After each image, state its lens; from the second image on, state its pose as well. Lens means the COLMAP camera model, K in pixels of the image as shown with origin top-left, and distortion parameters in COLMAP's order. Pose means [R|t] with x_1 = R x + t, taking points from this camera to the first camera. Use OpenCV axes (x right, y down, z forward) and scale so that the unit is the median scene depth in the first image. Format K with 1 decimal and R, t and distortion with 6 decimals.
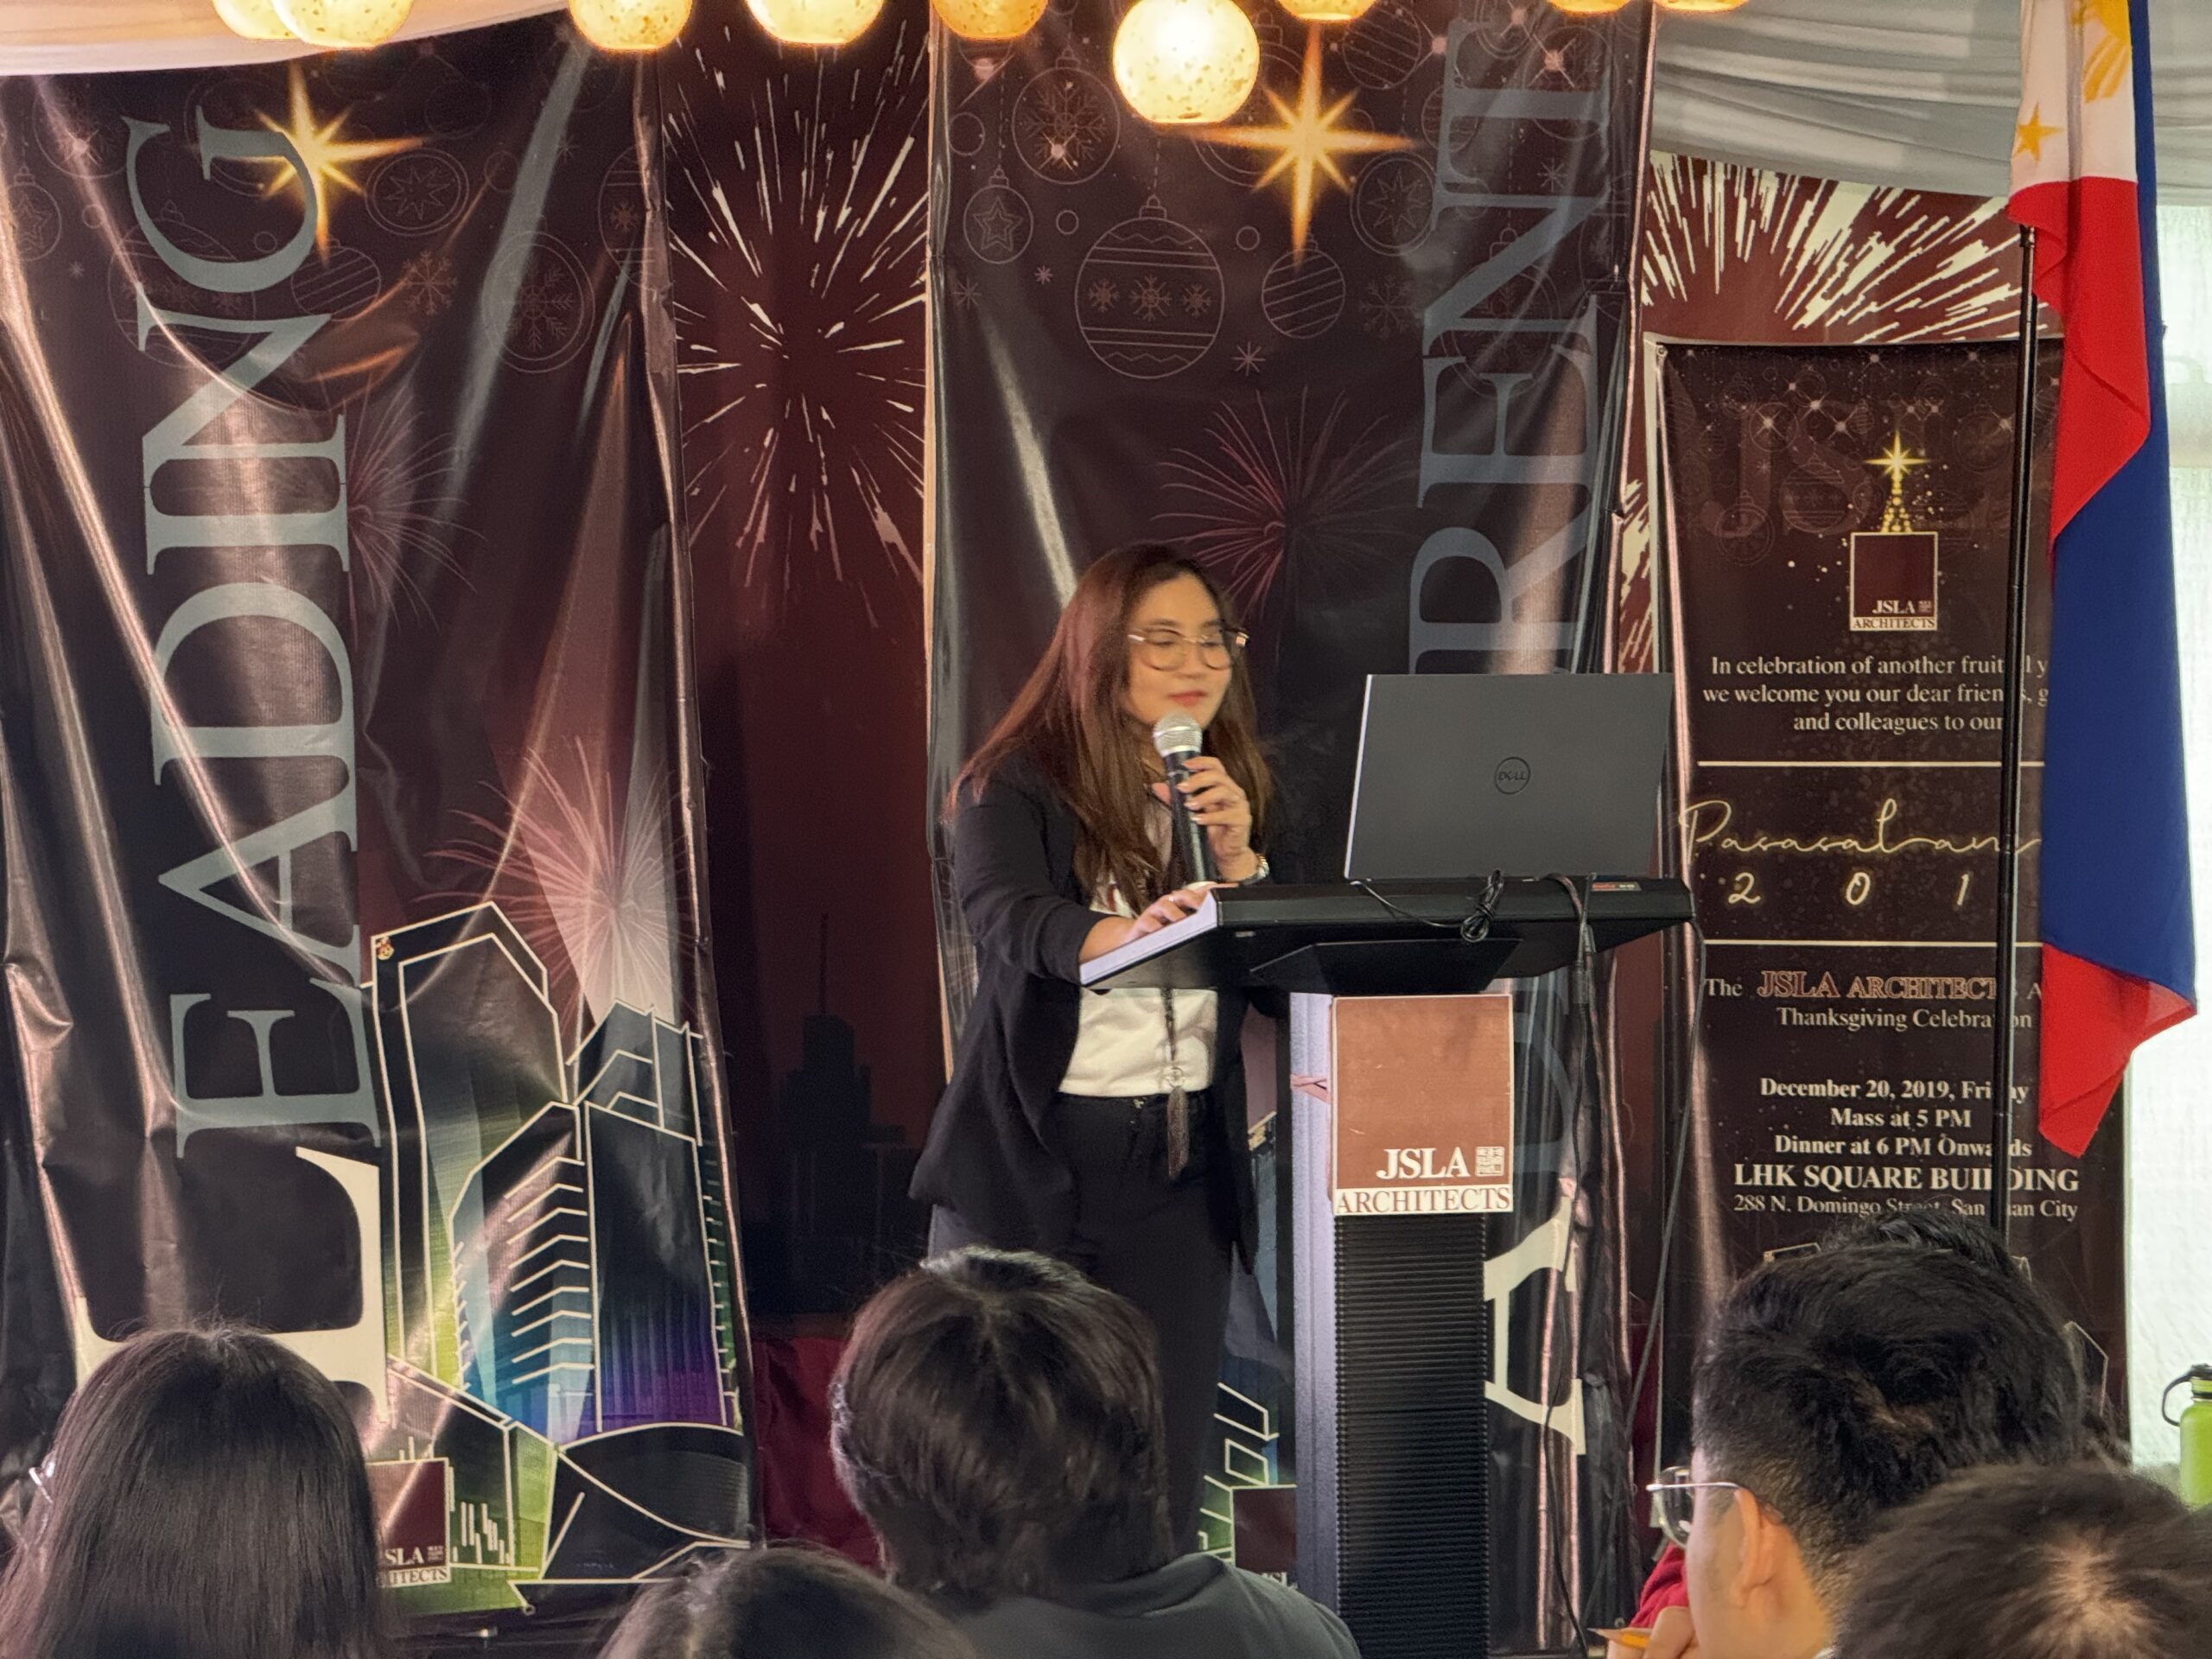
lens RADIAL K [[7773.1, 0, 1106.0], [0, 7773.1, 829.5], [0, 0, 1]] dist [0.284104, -1.417733]
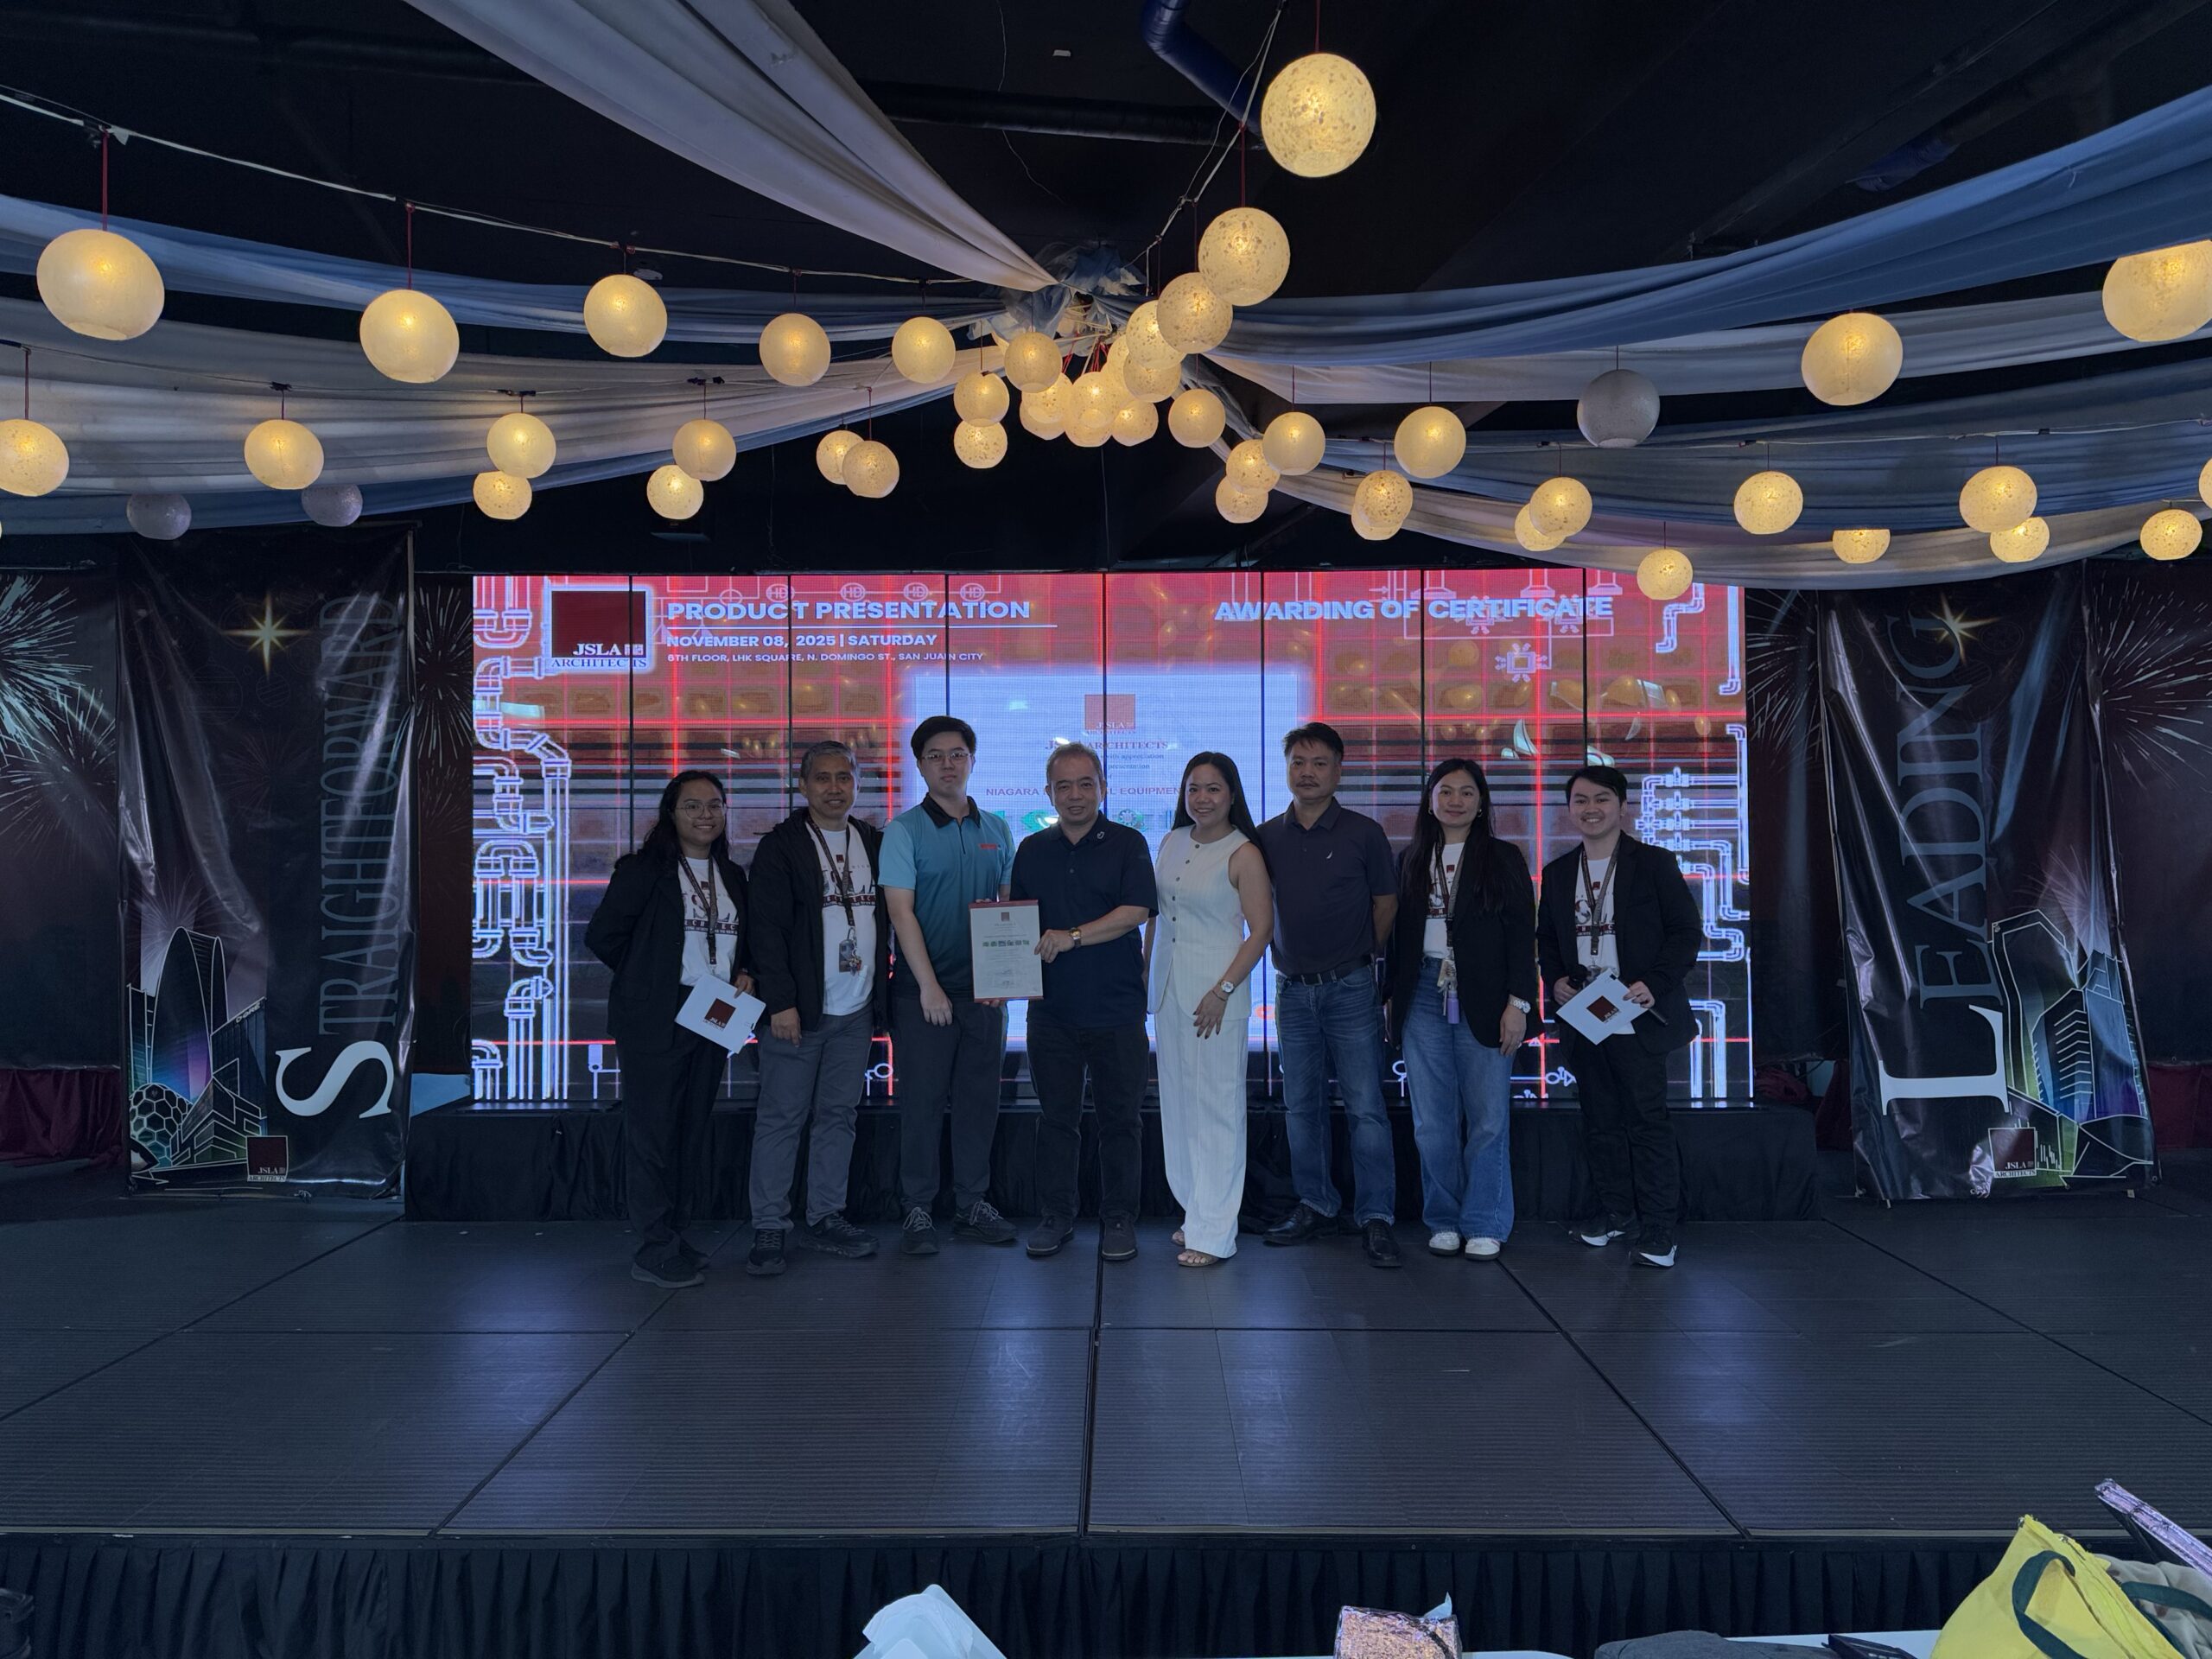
lens RADIAL K [[1575.7, 0, 1095.9], [0, 1575.7, 833.1], [0, 0, 1]] dist [0.041073, -0.050301]
pose [[0.932413, -0.014992, -0.361084, -0.181471], [0.008312, 0.999765, -0.020046, -0.008095], [0.361300, 0.015690, 0.932318, 0.399252]]
